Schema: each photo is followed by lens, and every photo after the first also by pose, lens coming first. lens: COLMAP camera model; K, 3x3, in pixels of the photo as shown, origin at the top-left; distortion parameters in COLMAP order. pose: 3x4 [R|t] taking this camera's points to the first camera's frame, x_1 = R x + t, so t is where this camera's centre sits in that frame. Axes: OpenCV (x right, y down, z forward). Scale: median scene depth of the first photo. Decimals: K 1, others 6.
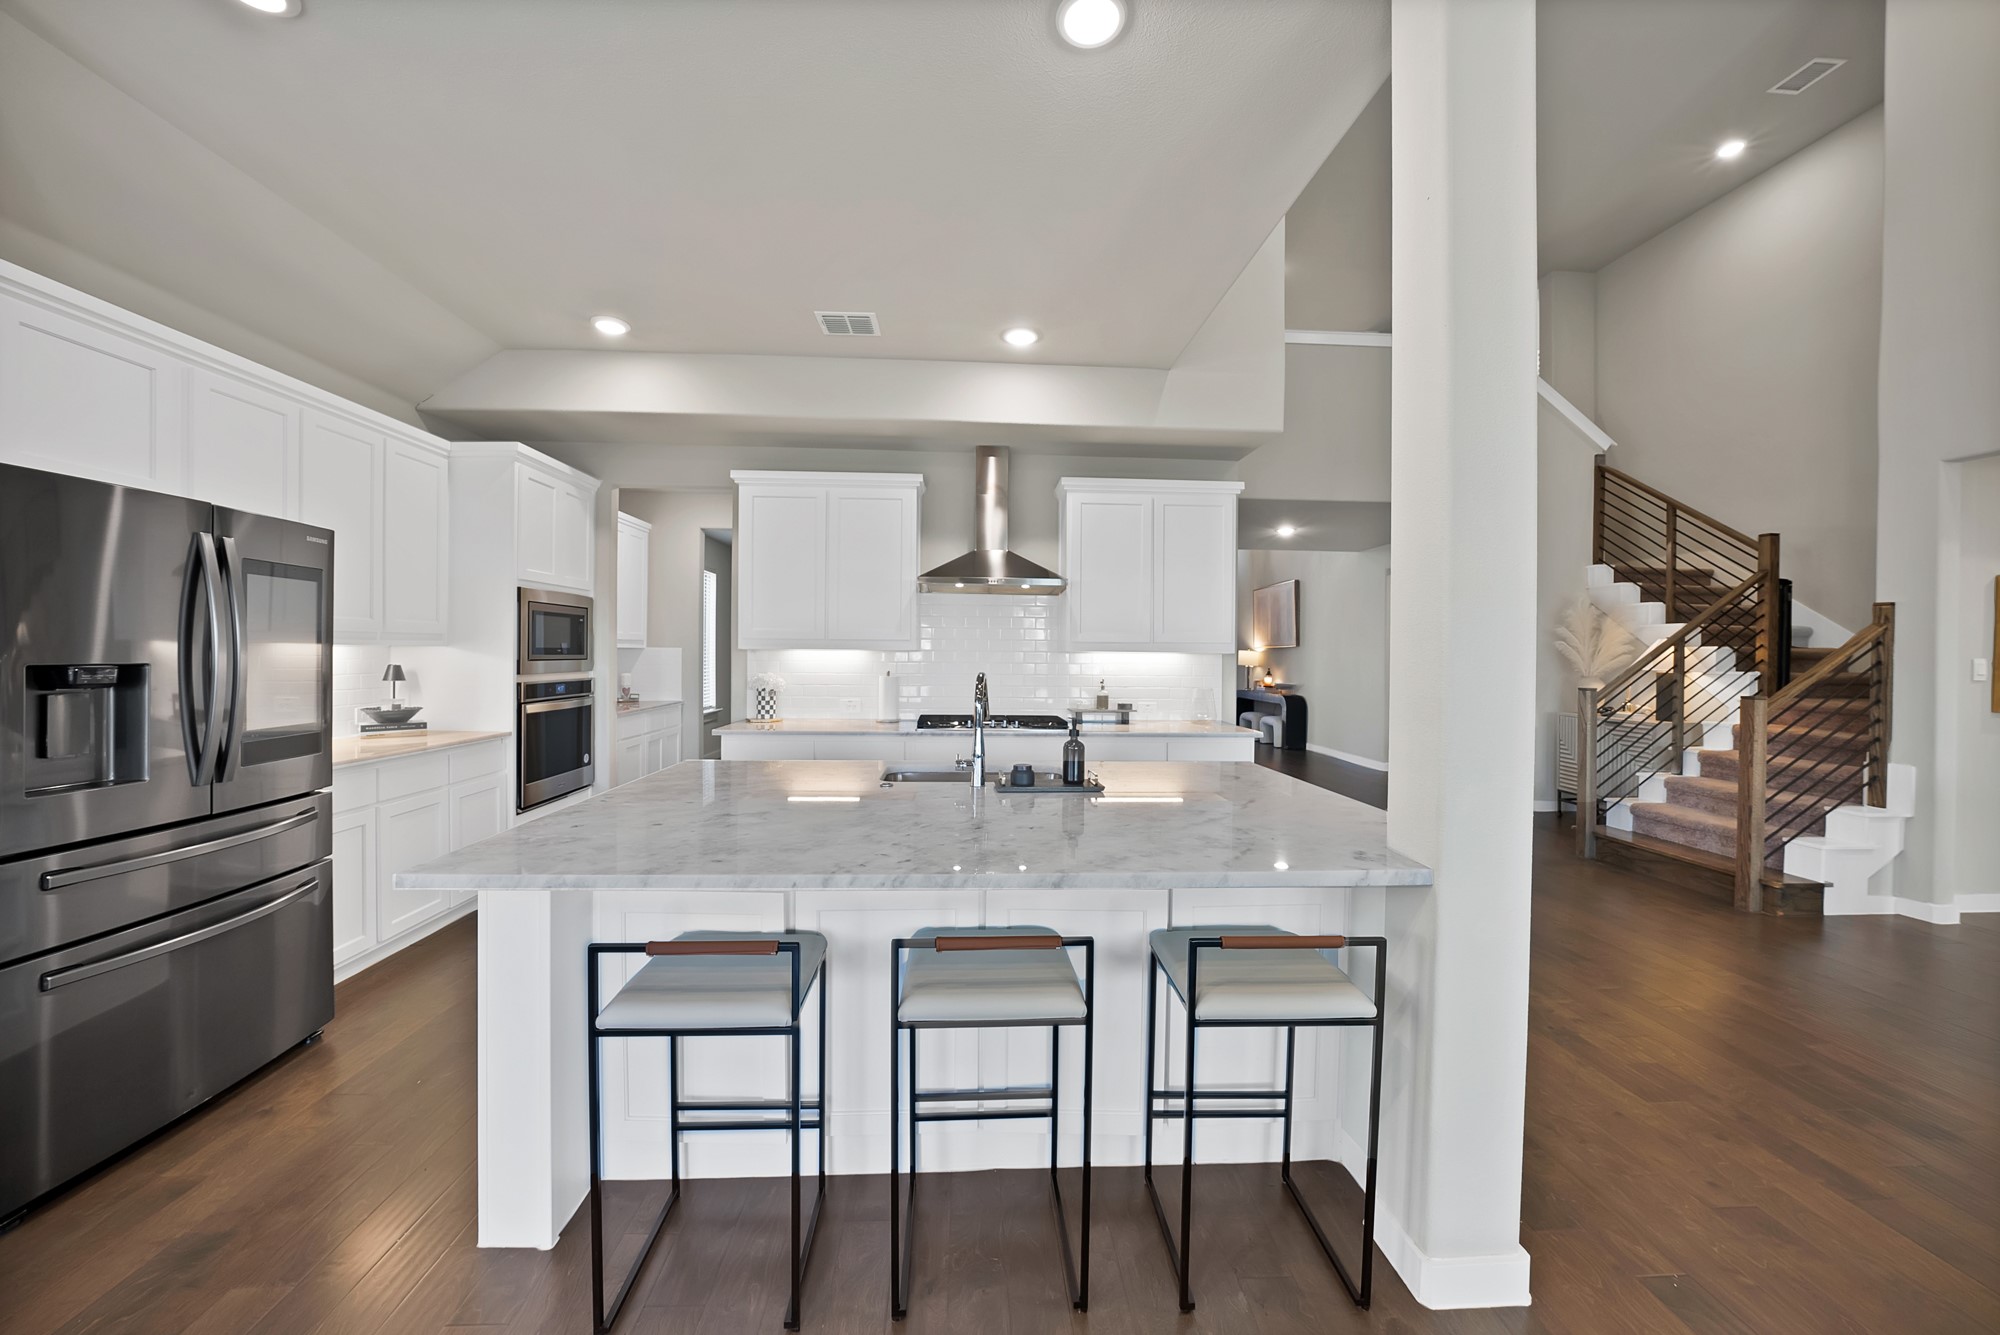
lens RADIAL K [[708.5, 0, 993.3], [0, 708.5, 656.4], [0, 0, 1]] dist [-0.018921, 0.000250]
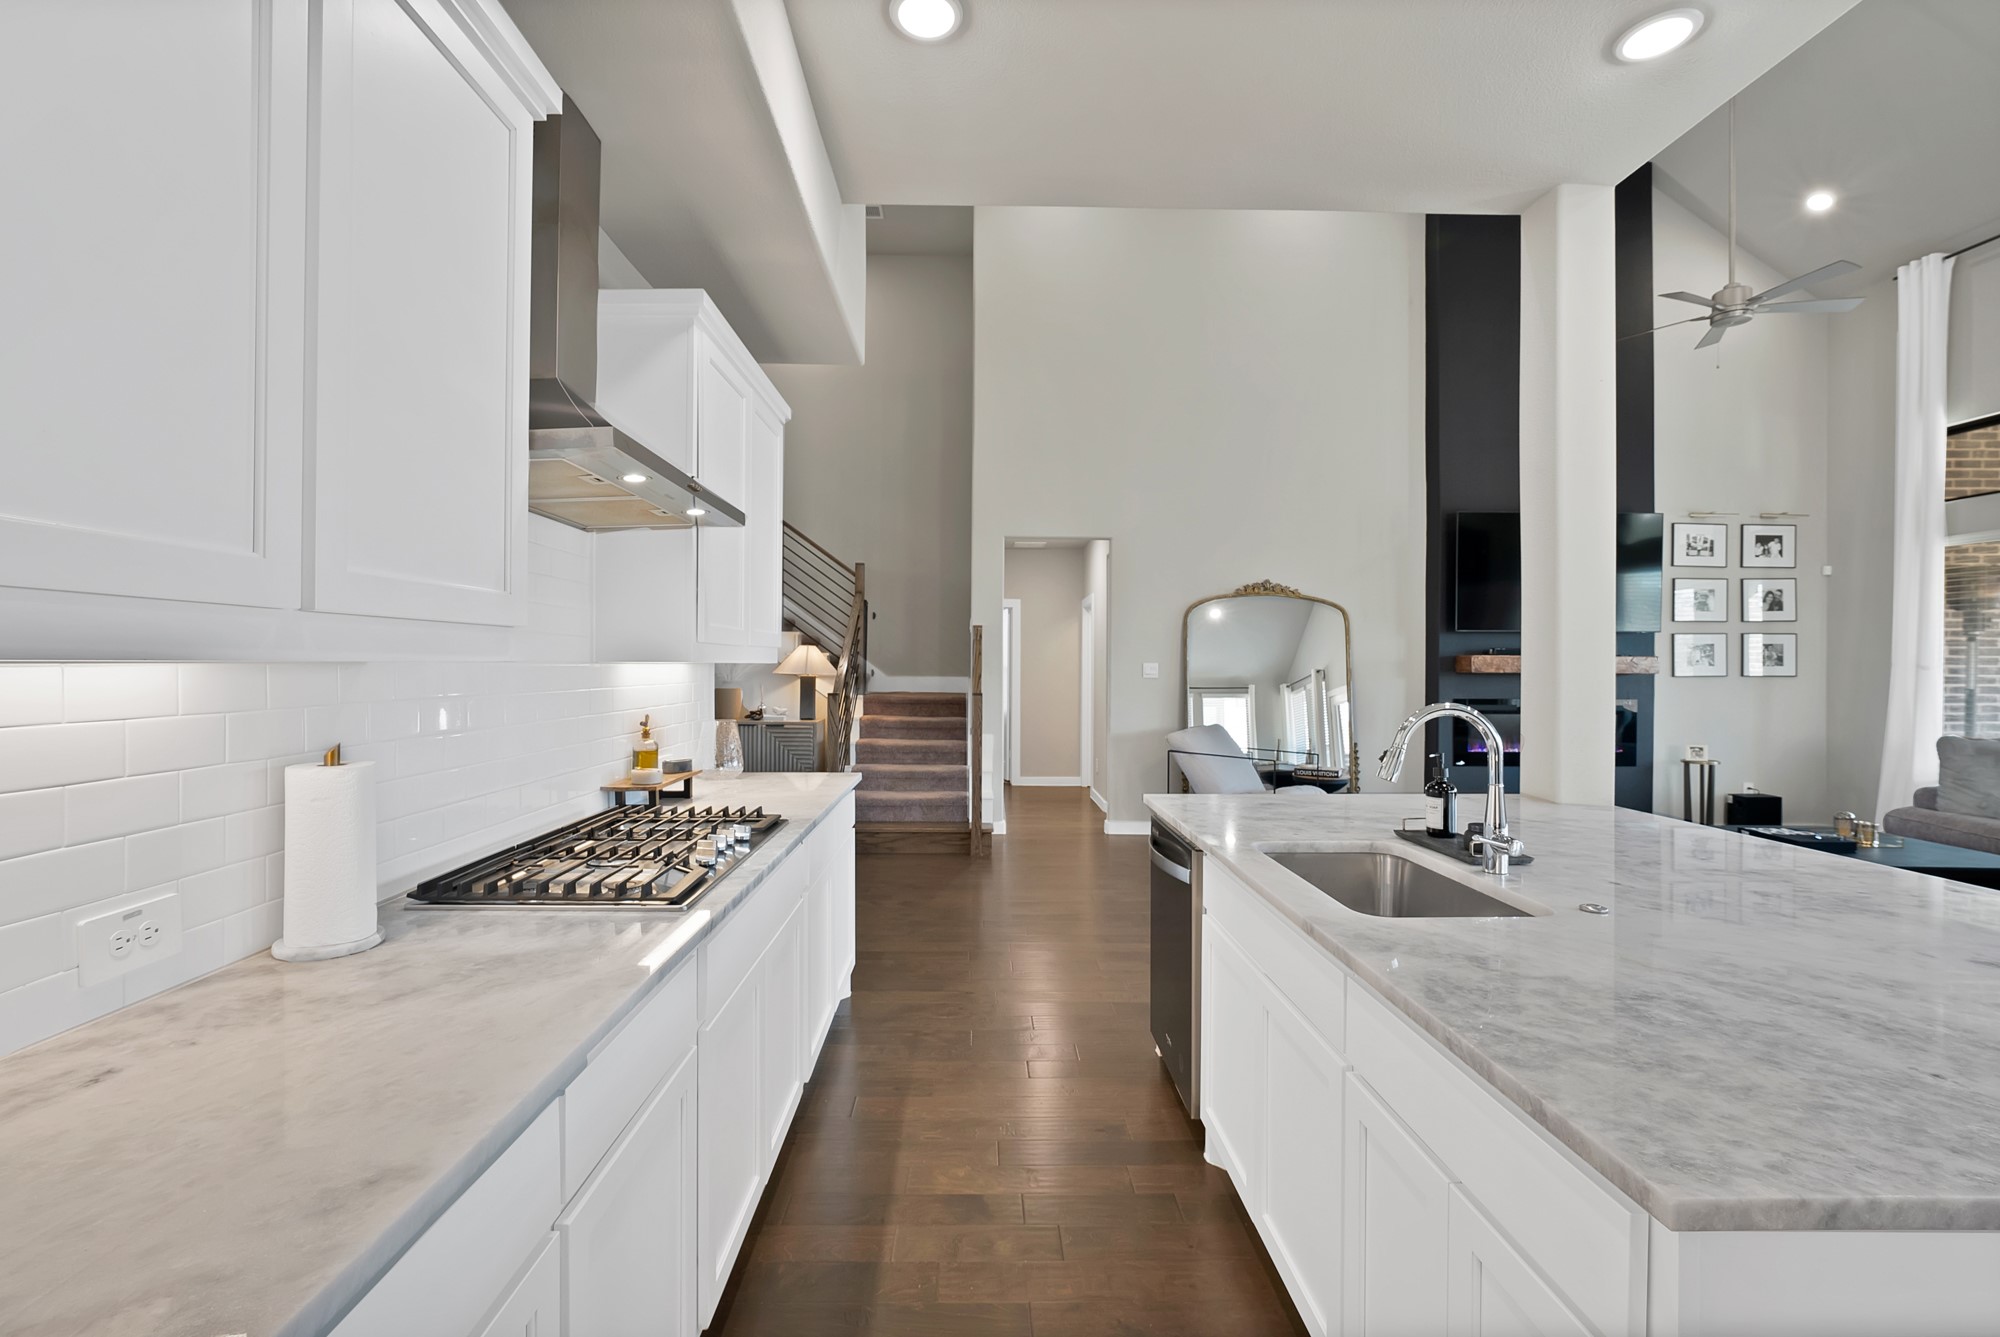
lens RADIAL K [[838.3, 0, 1002.8], [0, 838.3, 664.1], [0, 0, 1]] dist [-0.001493, 0.000297]
pose [[0.027497, -0.008612, 0.999585, -0.430597], [-0.003843, 0.999955, 0.008721, -0.010813], [-0.999615, -0.004081, 0.027462, 0.761849]]
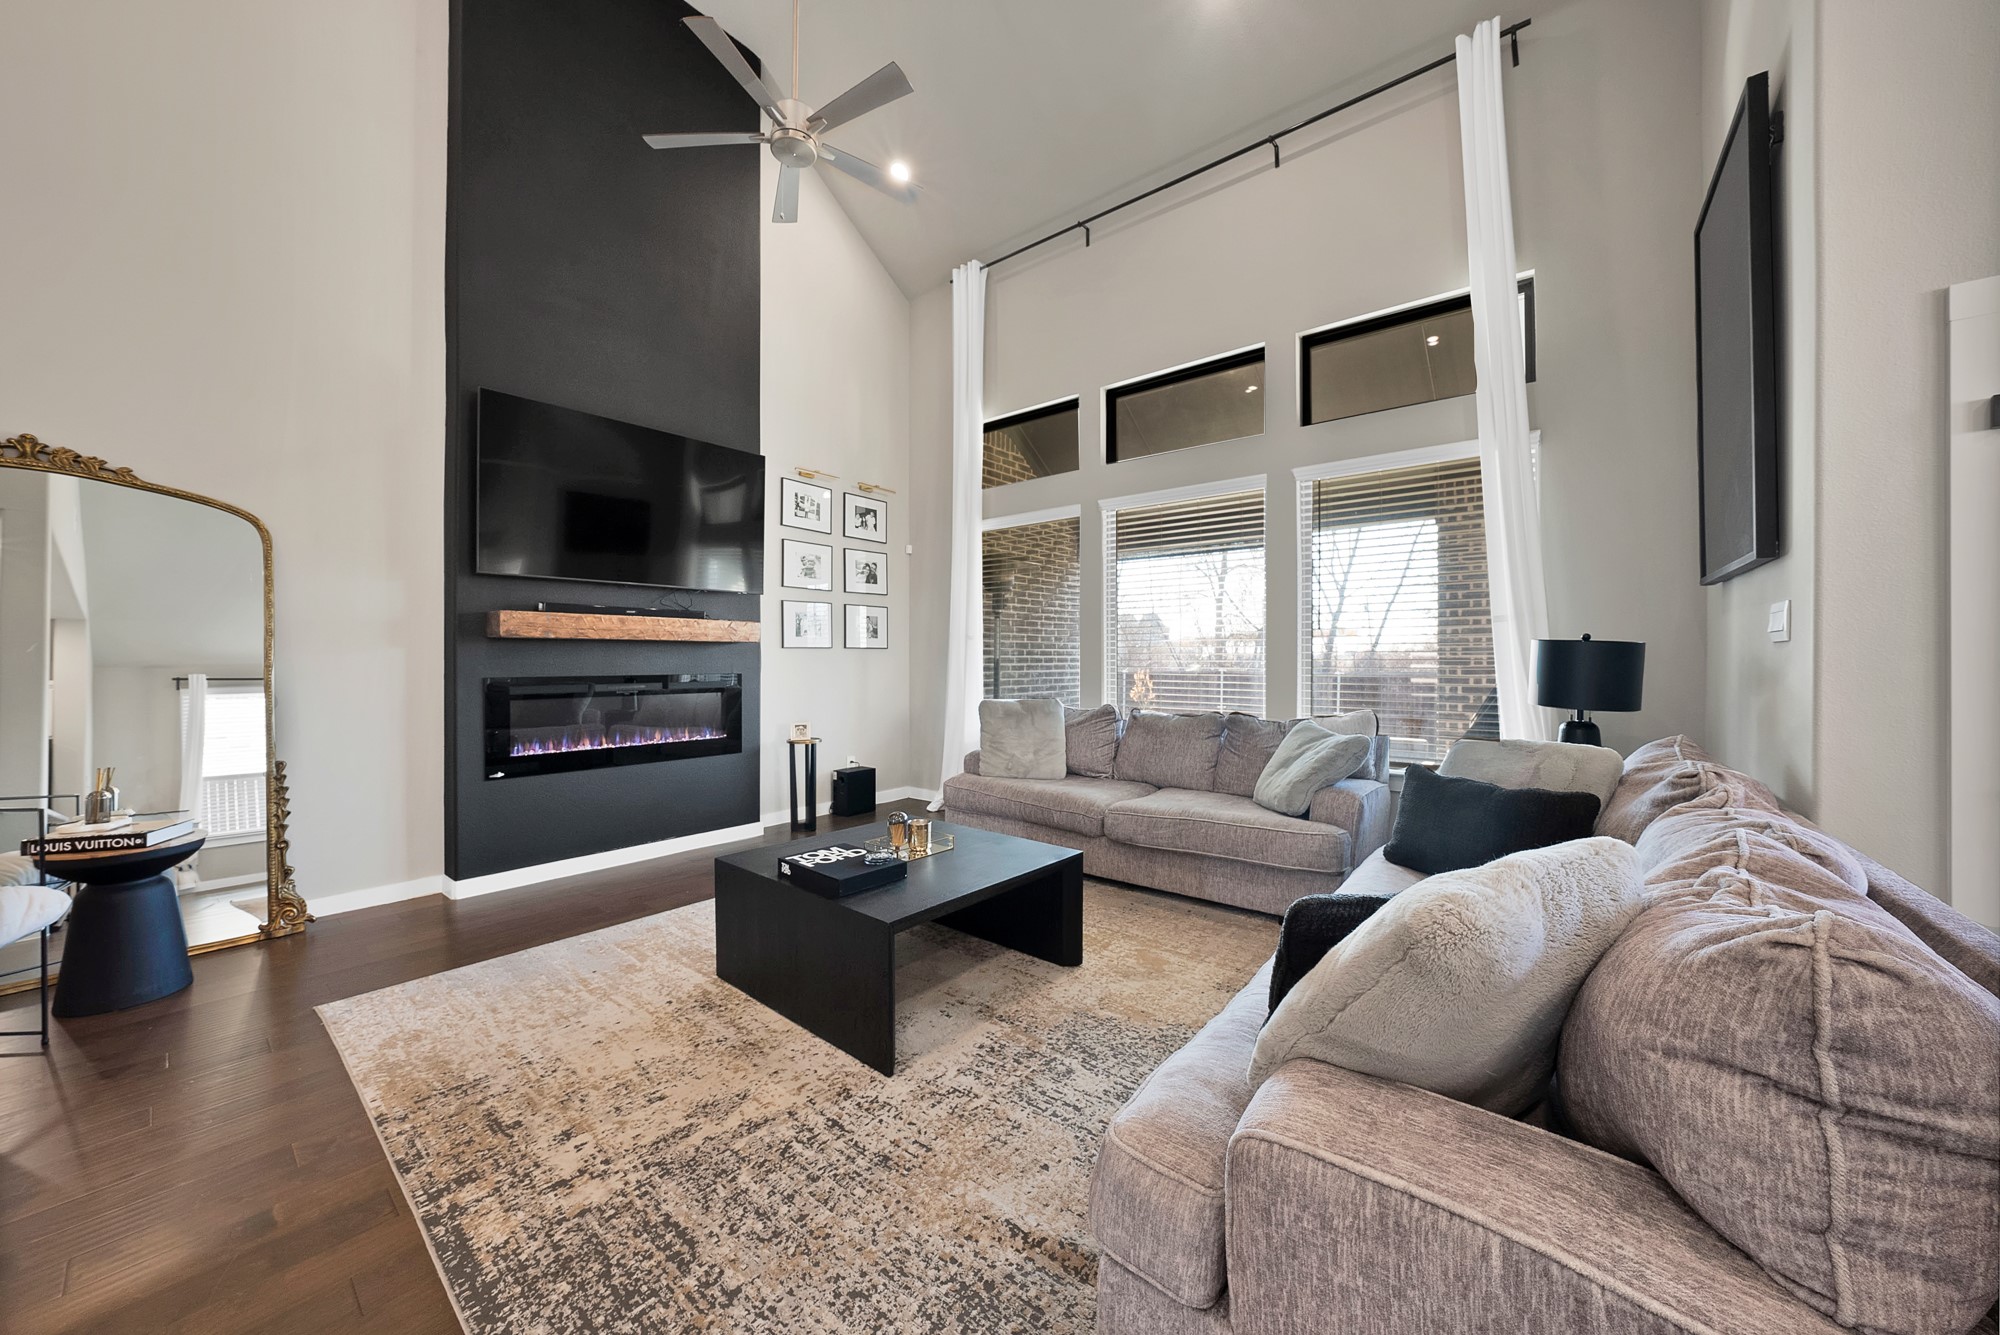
lens RADIAL K [[704.1, 0, 989.4], [0, 704.1, 662.3], [0, 0, 1]] dist [-0.029393, 0.005939]
pose [[-0.737711, -0.010465, 0.675035, 0.111220], [-0.004475, 0.999934, 0.010612, 0.031828], [-0.675102, 0.004808, -0.737709, 0.191963]]
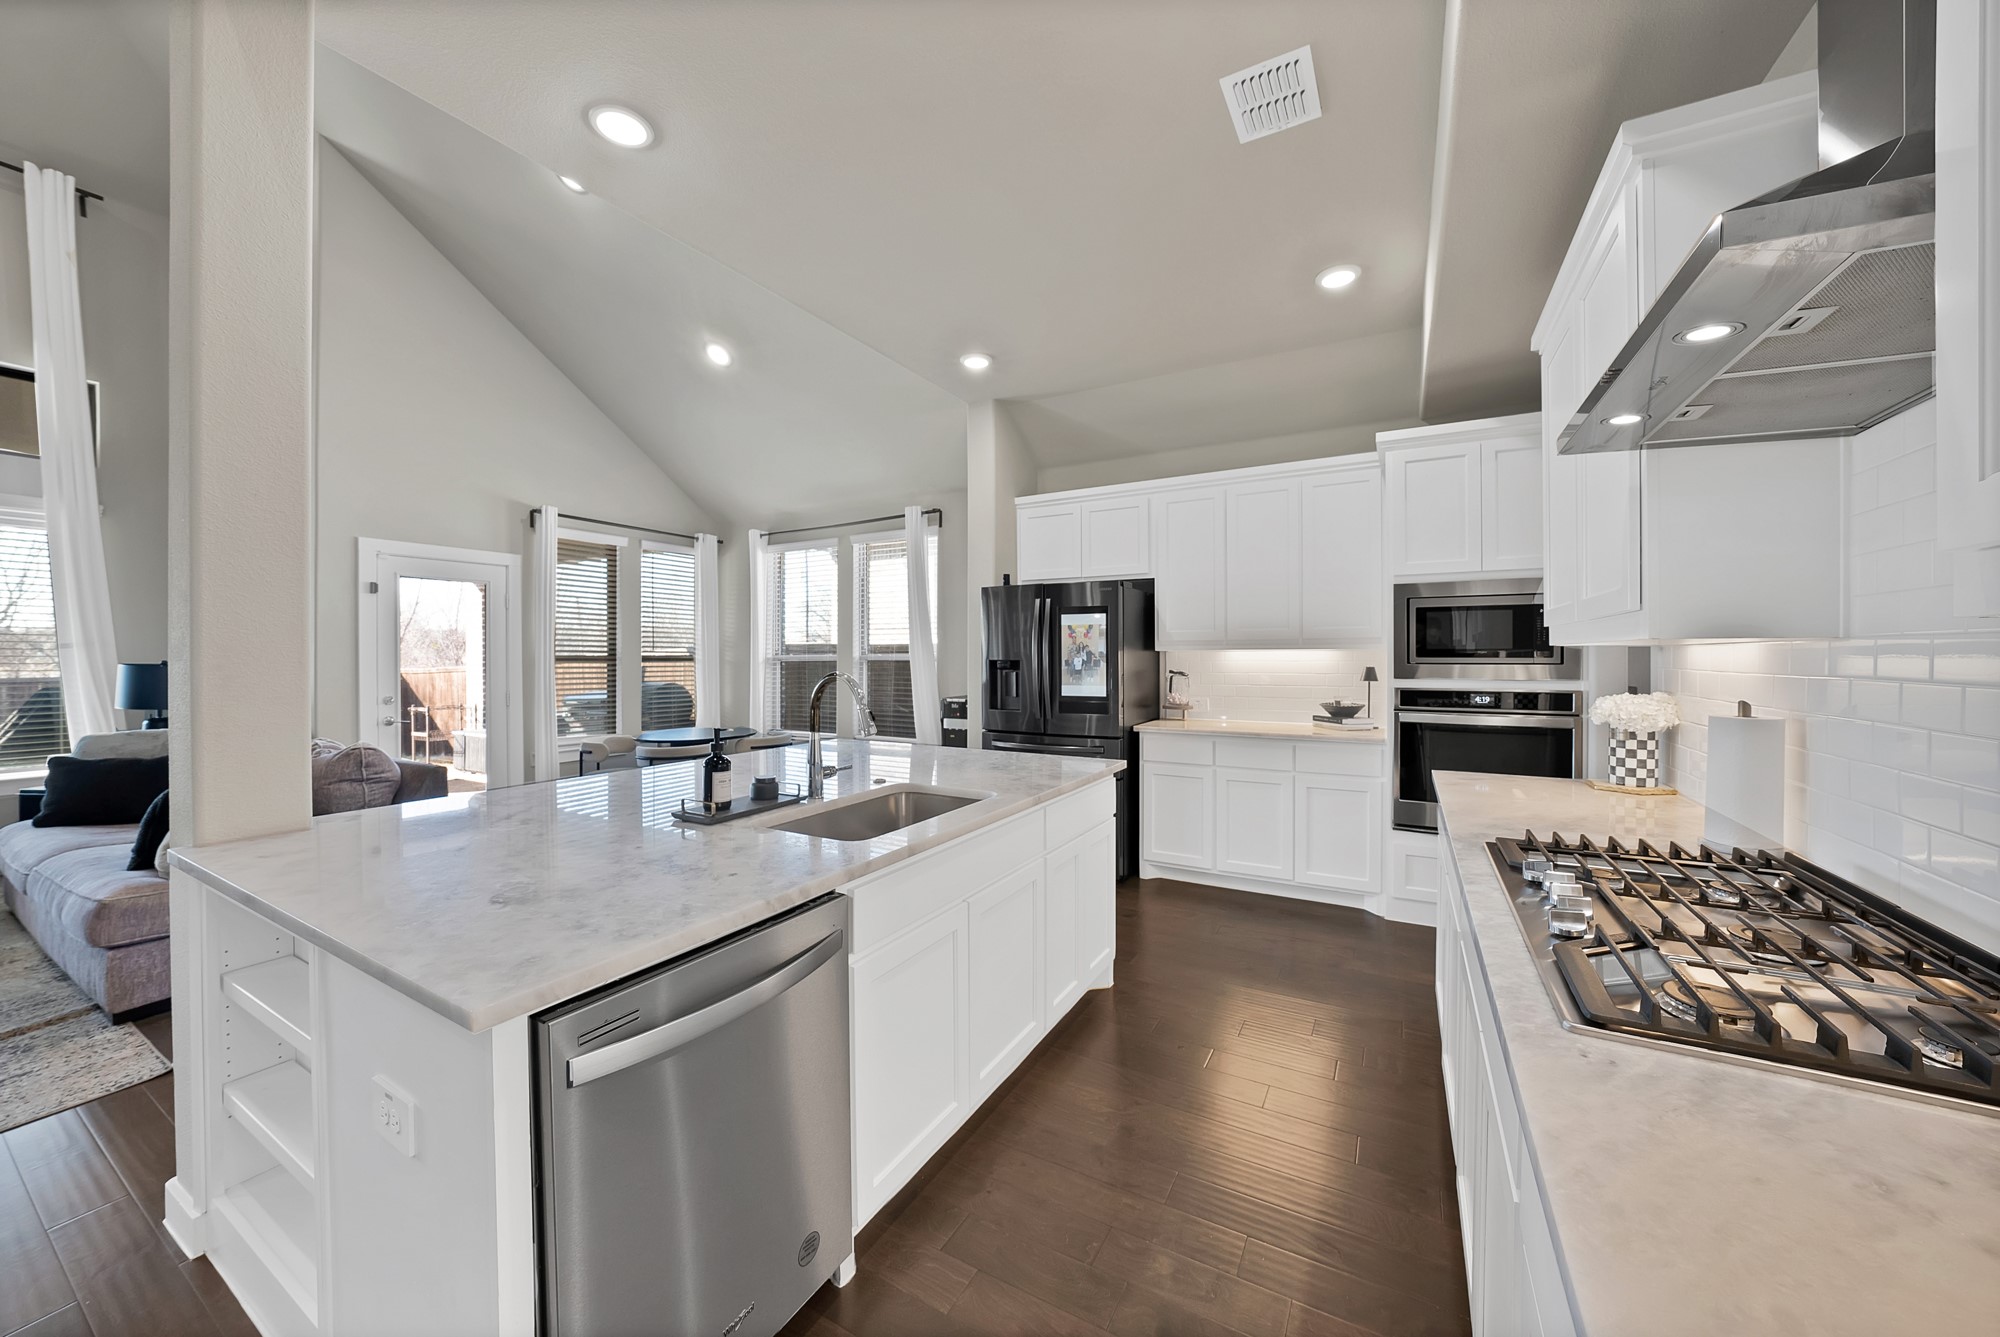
lens RADIAL K [[704.1, 0, 989.4], [0, 704.1, 663.3], [0, 0, 1]] dist [-0.029393, 0.005939]
pose [[-0.540387, -0.000089, -0.841417, 0.320931], [-0.005003, 0.999983, 0.003108, 0.004985], [0.841402, 0.005889, -0.540378, 0.871415]]
